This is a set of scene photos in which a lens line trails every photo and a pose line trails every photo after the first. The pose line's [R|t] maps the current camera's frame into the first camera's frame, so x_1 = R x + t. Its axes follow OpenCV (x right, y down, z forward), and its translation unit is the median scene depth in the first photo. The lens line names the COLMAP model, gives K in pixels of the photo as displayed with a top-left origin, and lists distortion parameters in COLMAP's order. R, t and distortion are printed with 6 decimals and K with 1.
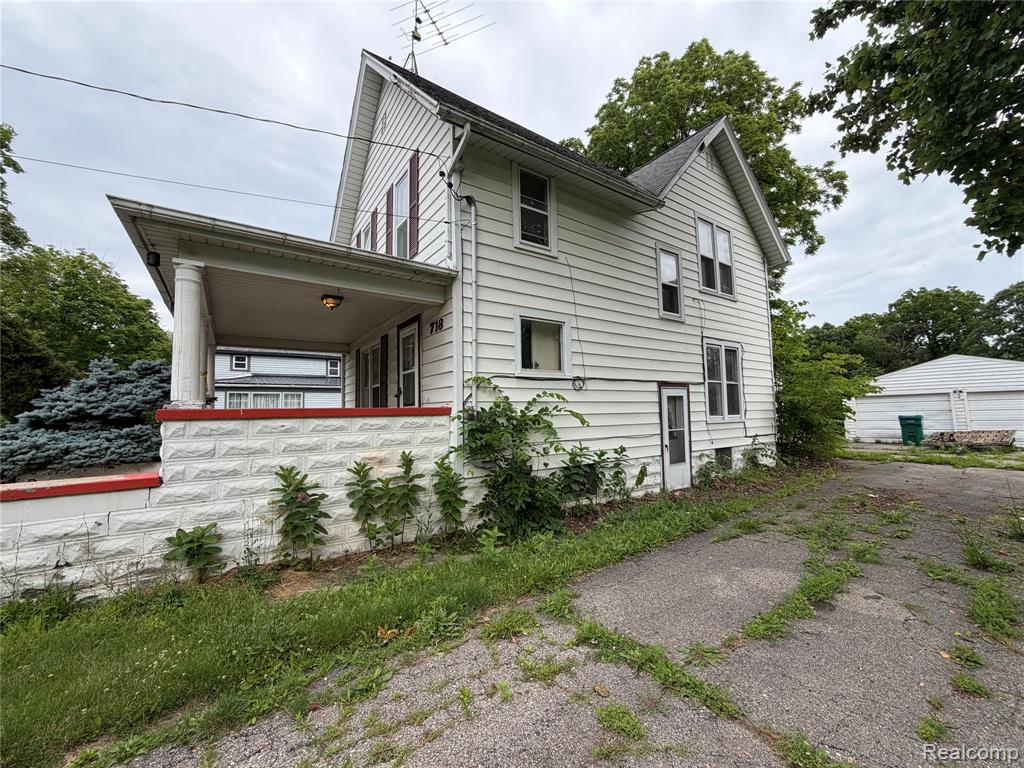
lens RADIAL K [[407.4, 0, 508.9], [0, 407.4, 384.6], [0, 0, 1]] dist [0.000584, -0.000049]
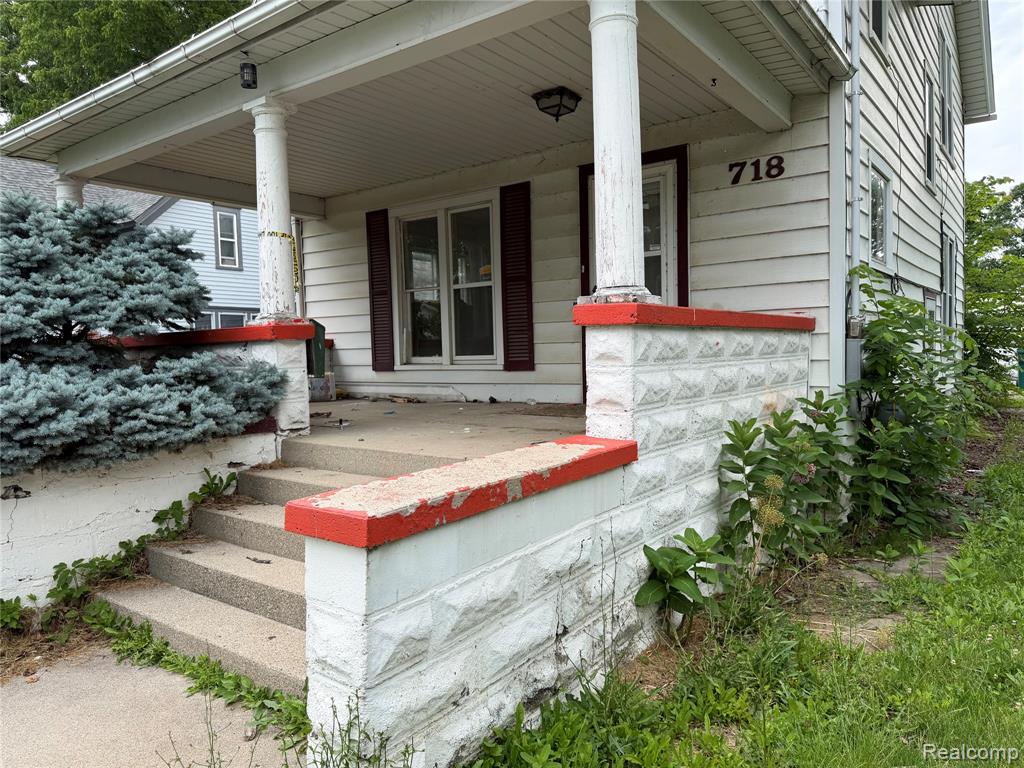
lens RADIAL K [[723.4, 0, 512.0], [0, 723.4, 384.0], [0, 0, 1]] dist [0.048074, -0.058216]
pose [[0.944729, -0.018927, 0.327306, -1.139857], [-0.015984, 0.994486, 0.103645, 0.063136], [-0.327463, -0.103148, 0.939217, 0.222555]]
